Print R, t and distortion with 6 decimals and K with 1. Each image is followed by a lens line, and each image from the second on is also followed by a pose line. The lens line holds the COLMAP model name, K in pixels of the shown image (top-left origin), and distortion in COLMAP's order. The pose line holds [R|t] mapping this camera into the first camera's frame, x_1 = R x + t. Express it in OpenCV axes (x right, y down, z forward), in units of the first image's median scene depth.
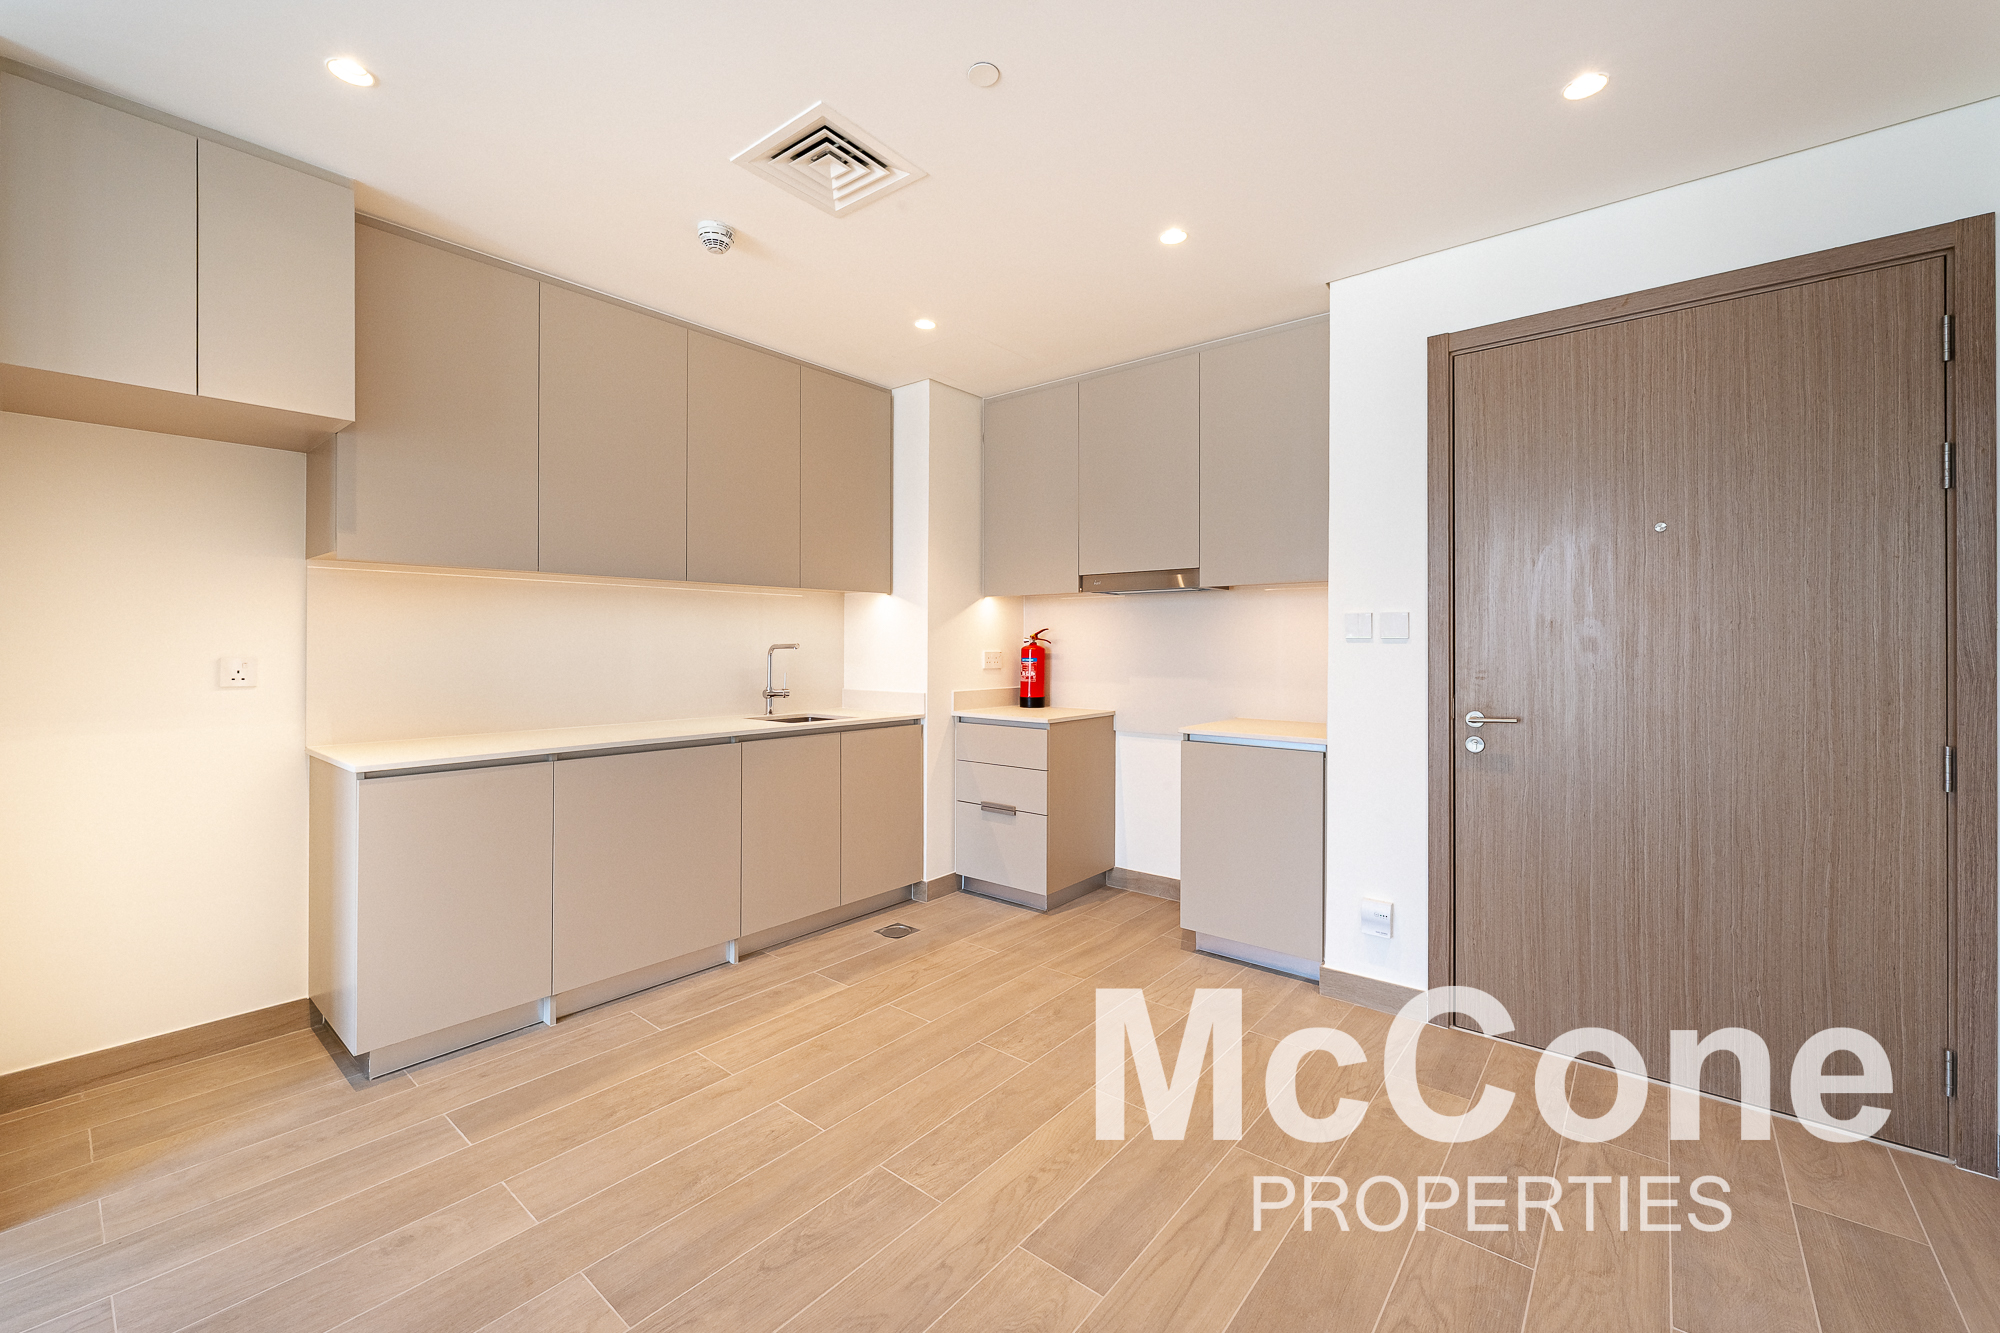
lens RADIAL K [[814.9, 0, 978.2], [0, 814.9, 639.8], [0, 0, 1]] dist [0.000591, -0.000922]
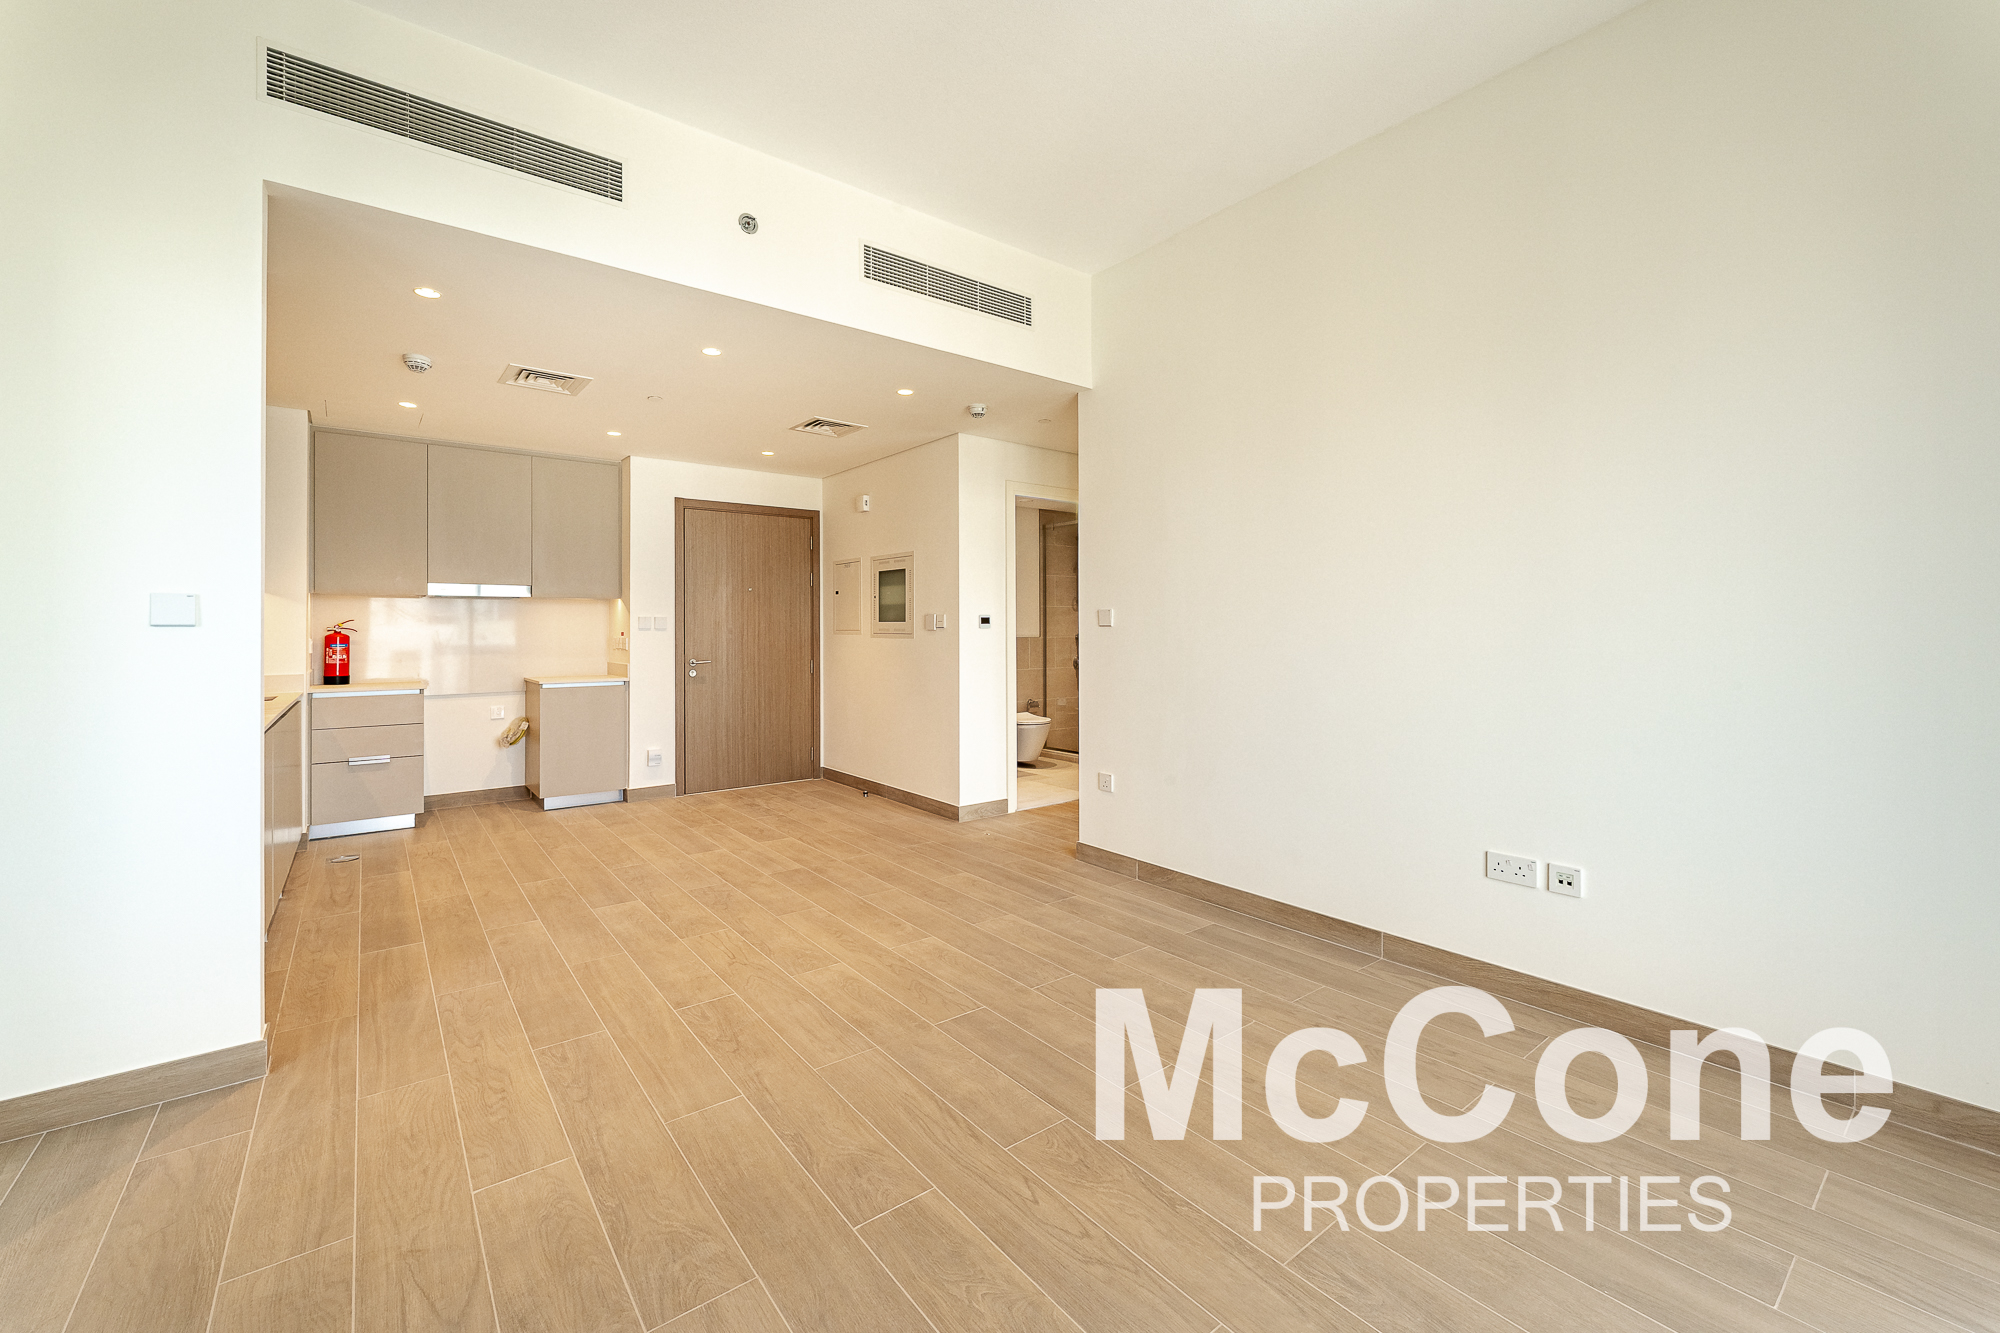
lens RADIAL K [[814.9, 0, 966.7], [0, 814.9, 623.6], [0, 0, 1]] dist [0.000591, -0.000922]
pose [[0.228631, 0.006271, 0.973493, -1.421059], [-0.001442, 0.999980, -0.006103, -0.002976], [-0.973512, -0.000009, 0.228635, -0.304138]]
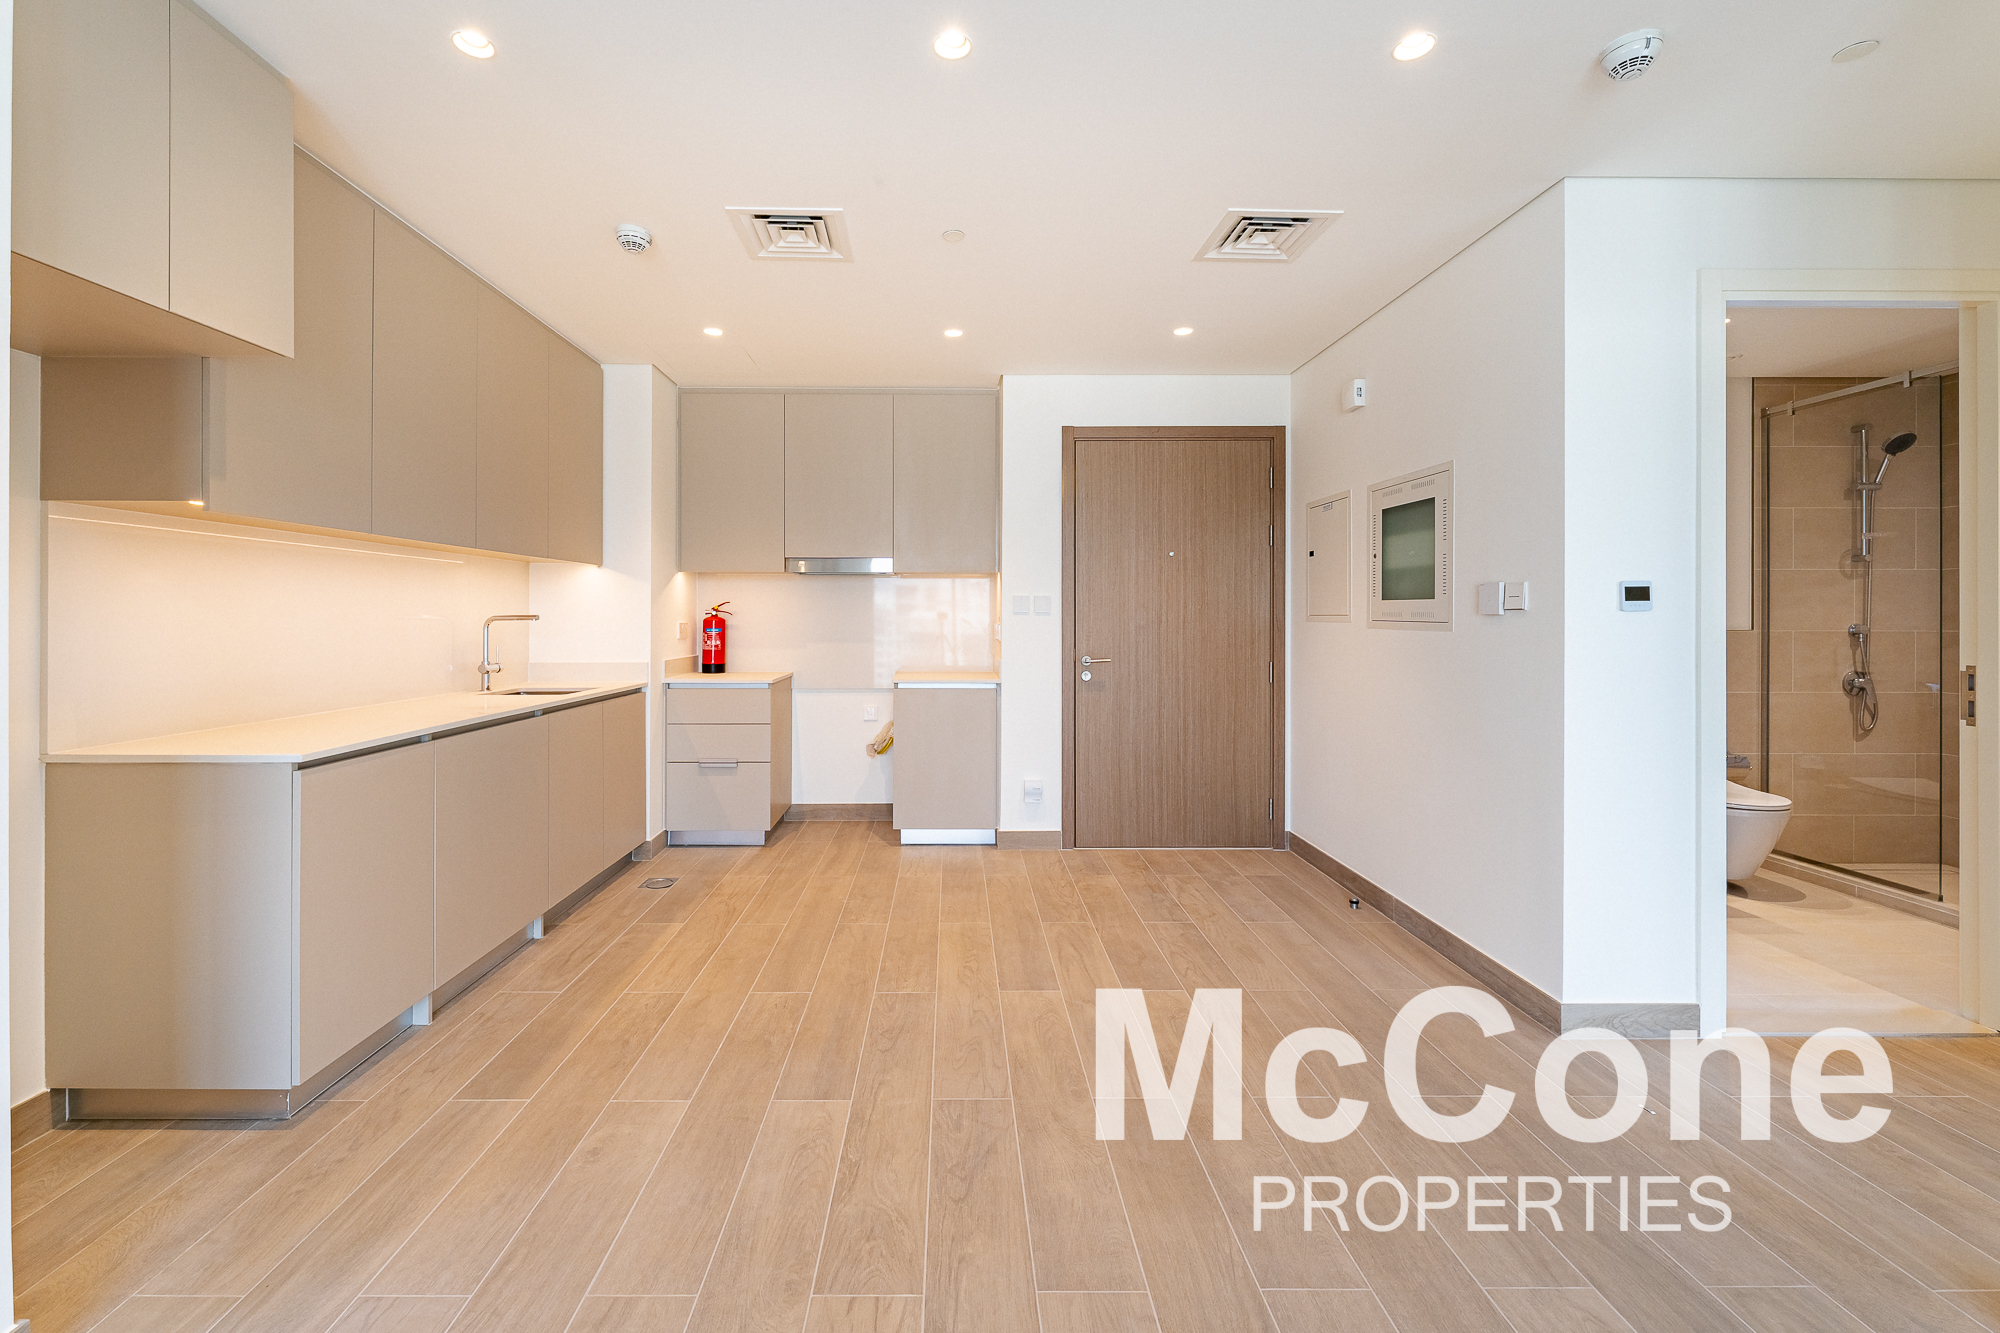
lens RADIAL K [[814.9, 0, 955.2], [0, 814.9, 621.4], [0, 0, 1]] dist [0.000591, -0.000922]
pose [[0.761733, -0.004553, 0.647875, -0.634147], [-0.002655, 0.999945, 0.010149, 0.000401], [-0.647885, -0.009451, 0.761679, -0.094190]]
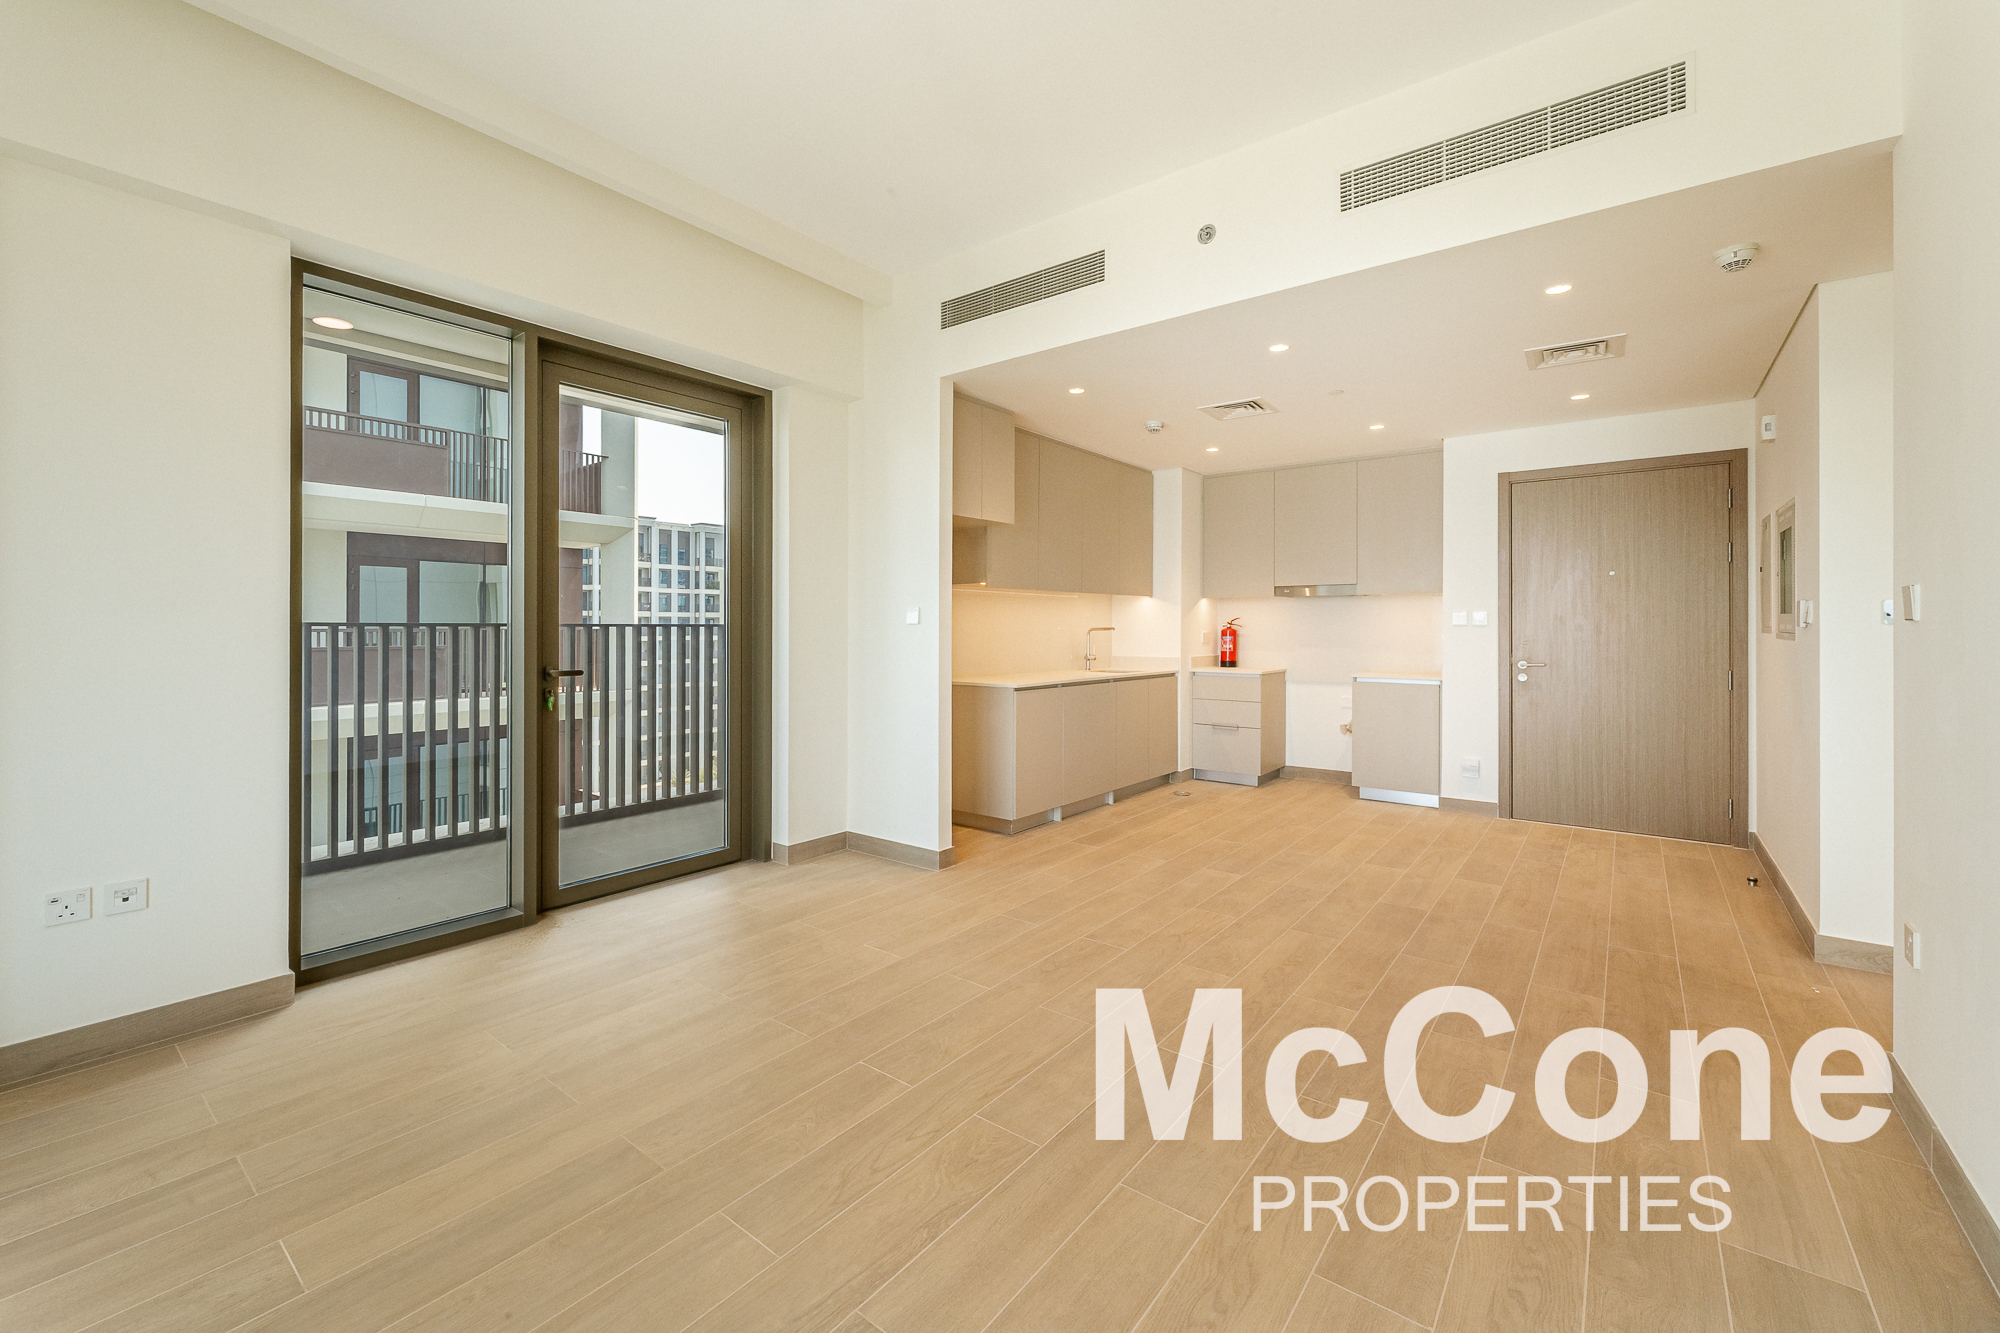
lens RADIAL K [[814.9, 0, 967.7], [0, 814.9, 625.2], [0, 0, 1]] dist [0.000591, -0.000922]
pose [[0.999836, -0.000752, 0.018109, -0.746086], [0.000697, 0.999995, 0.003041, -0.007381], [-0.018111, -0.003028, 0.999831, -0.925358]]
